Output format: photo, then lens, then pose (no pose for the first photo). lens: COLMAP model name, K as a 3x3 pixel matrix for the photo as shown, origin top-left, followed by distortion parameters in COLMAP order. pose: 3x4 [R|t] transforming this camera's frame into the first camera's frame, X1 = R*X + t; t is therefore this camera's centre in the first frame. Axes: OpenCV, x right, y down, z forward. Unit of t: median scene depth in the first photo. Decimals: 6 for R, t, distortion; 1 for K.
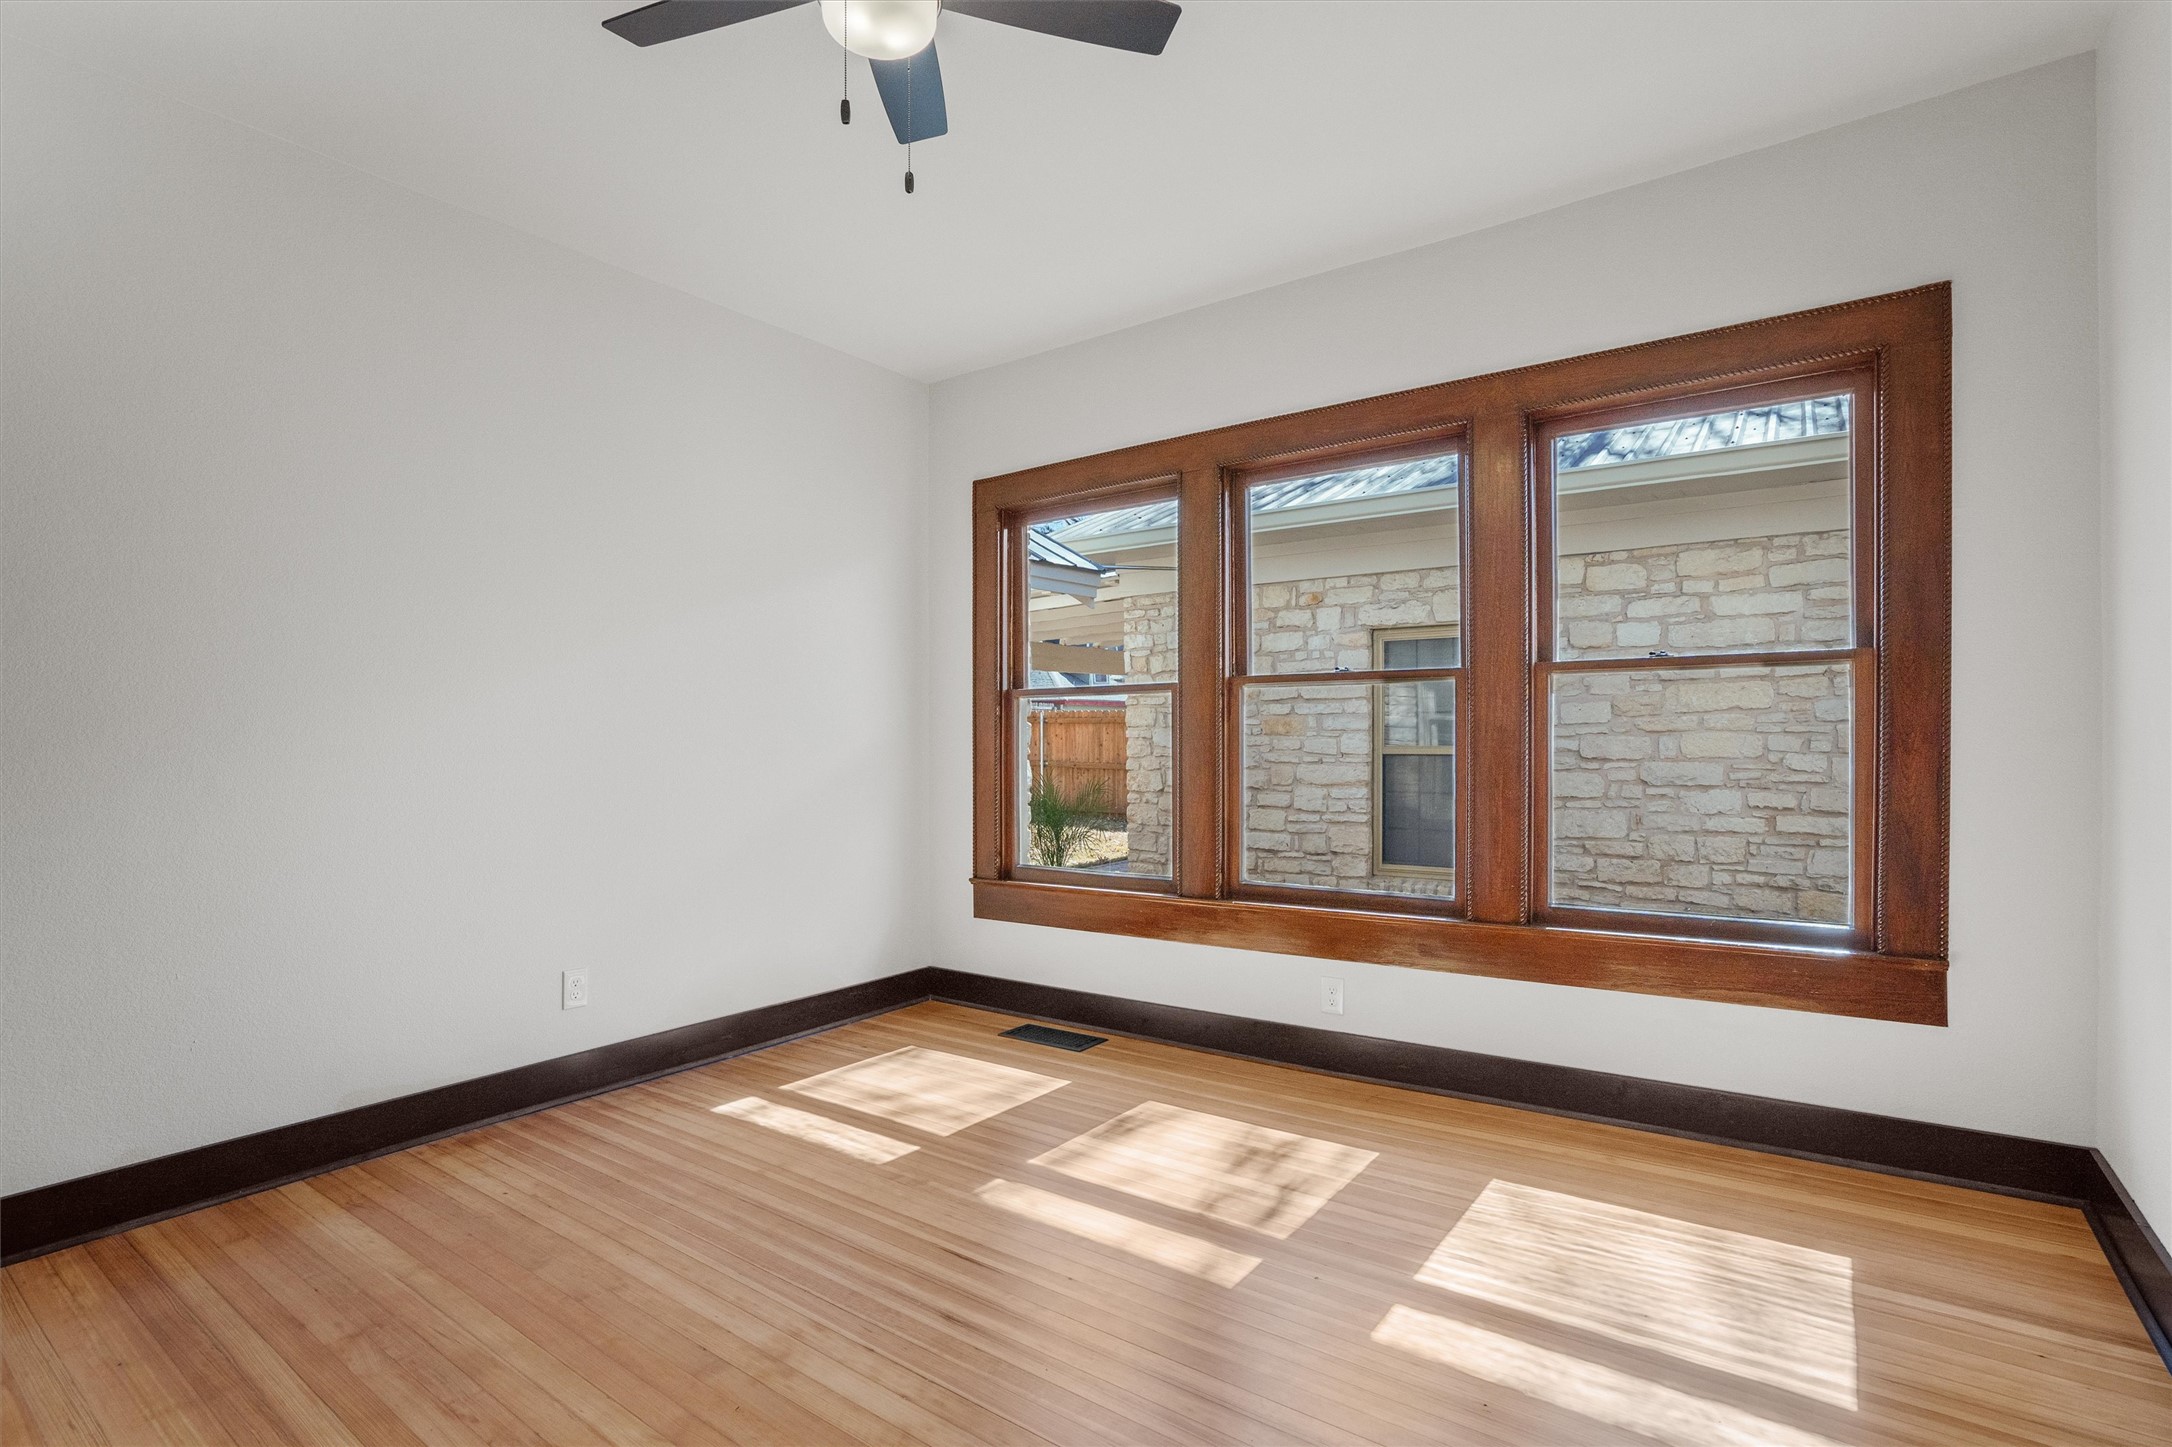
lens RADIAL K [[1014.6, 0, 1089.0], [0, 1014.6, 724.6], [0, 0, 1]] dist [-0.002786, 0.006191]
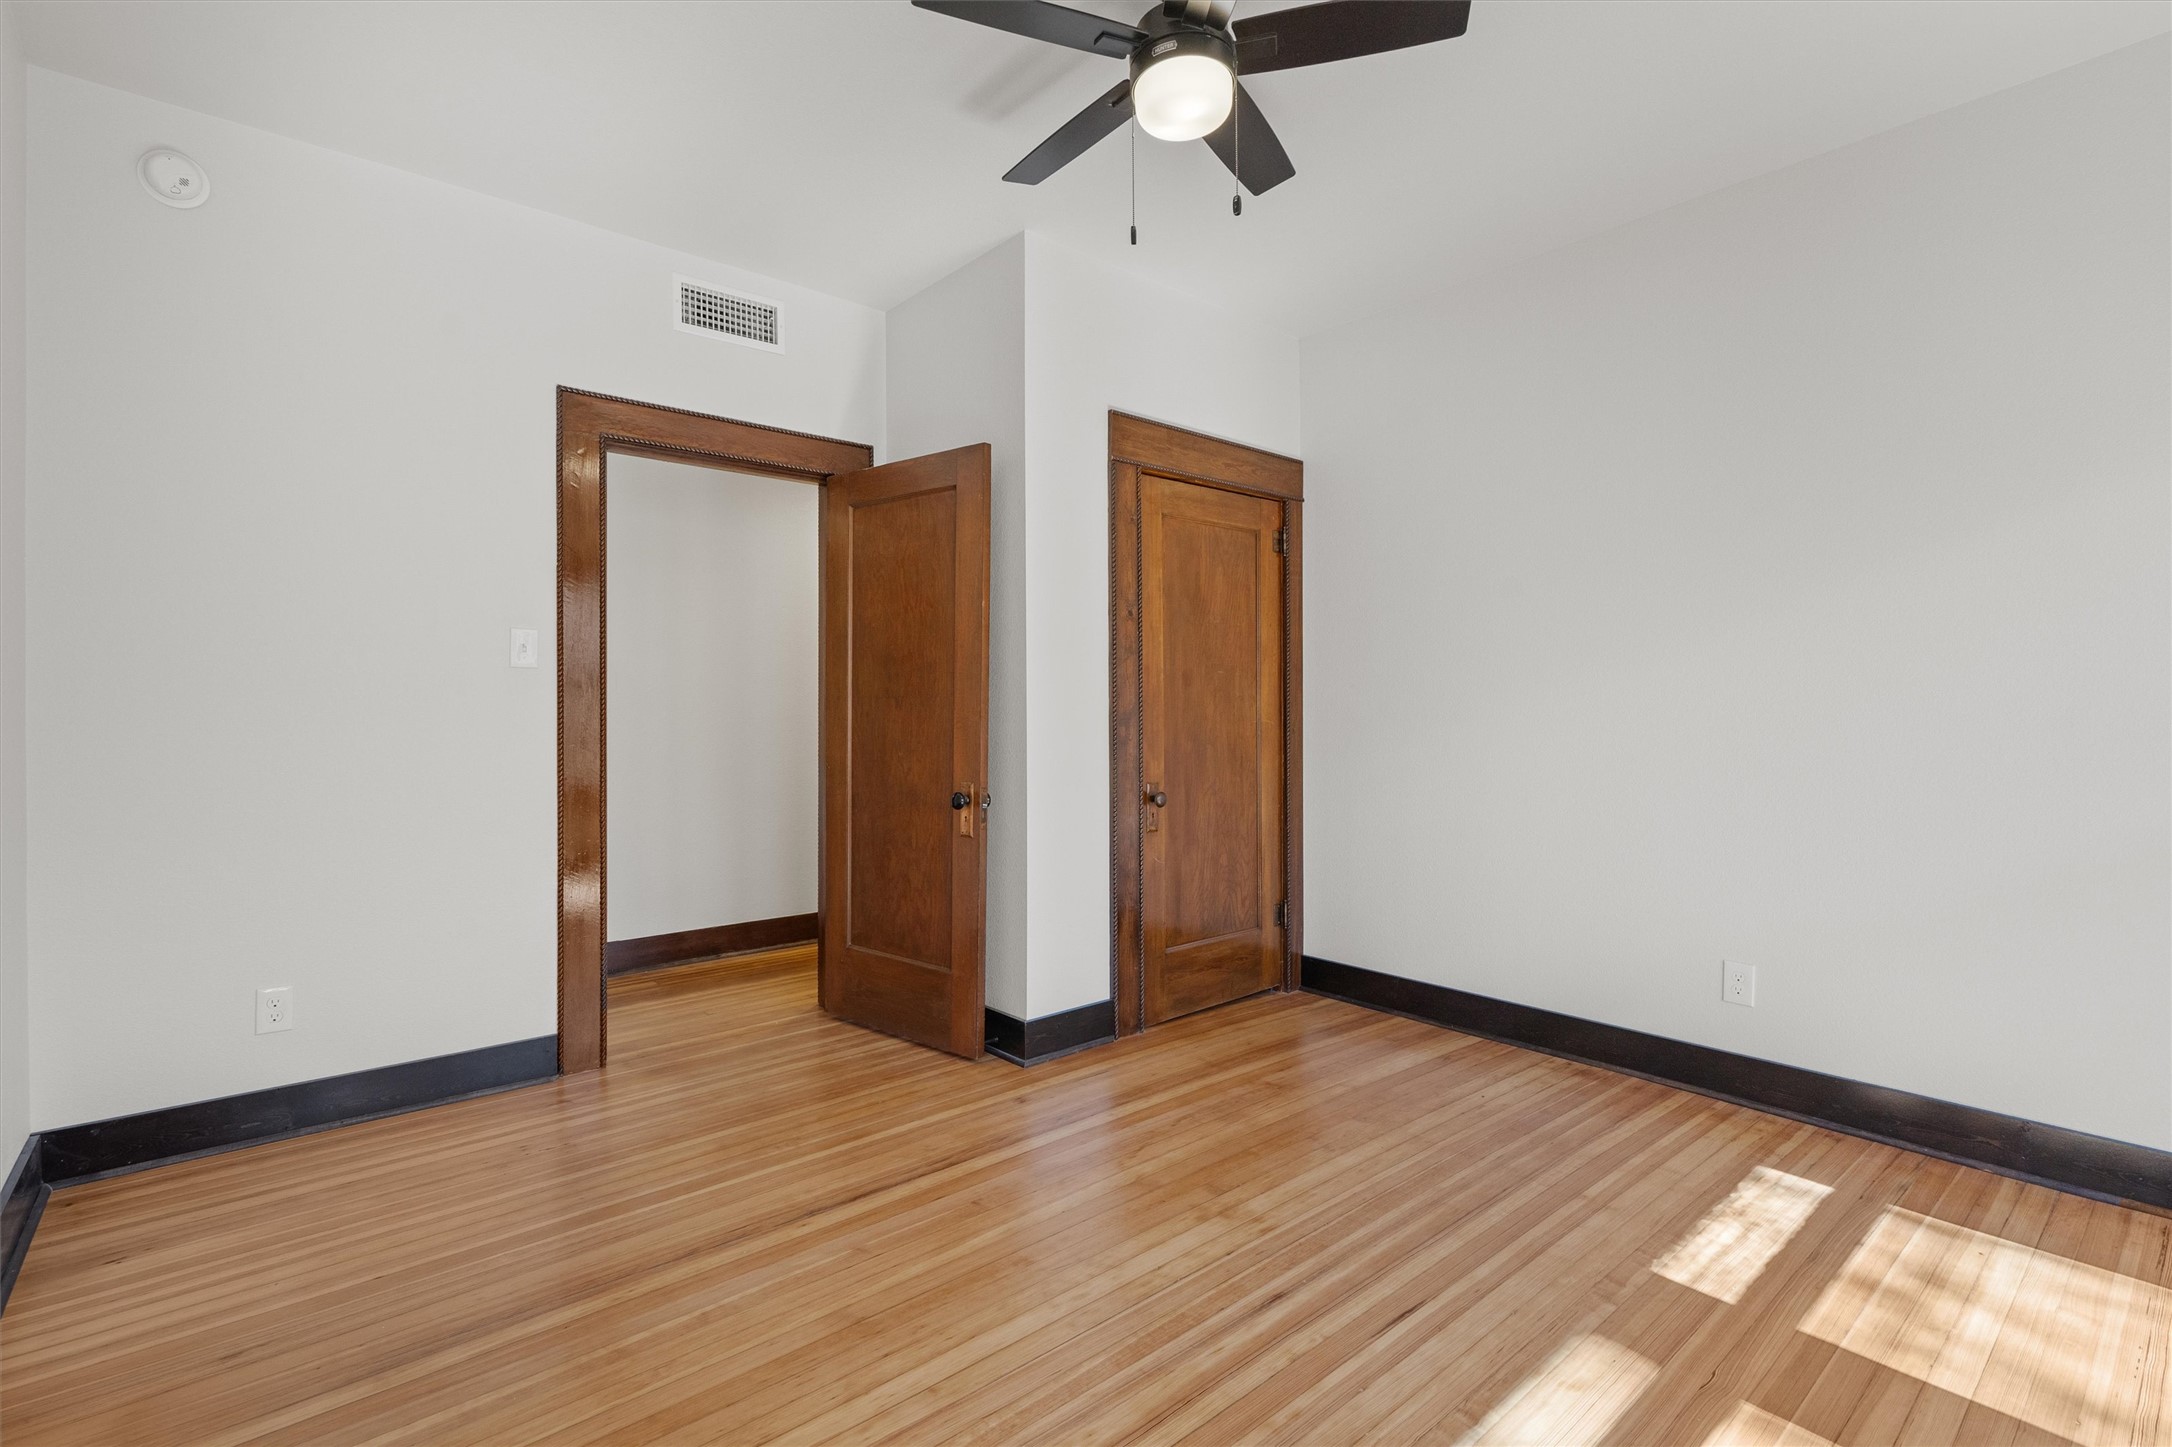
lens RADIAL K [[1014.6, 0, 1089.0], [0, 1014.6, 724.6], [0, 0, 1]] dist [-0.002786, 0.006191]
pose [[-0.261128, 0.001301, -0.965303, 0.632229], [0.020873, 0.999773, -0.004299, 0.022289], [0.965078, -0.021272, -0.261096, 0.806153]]
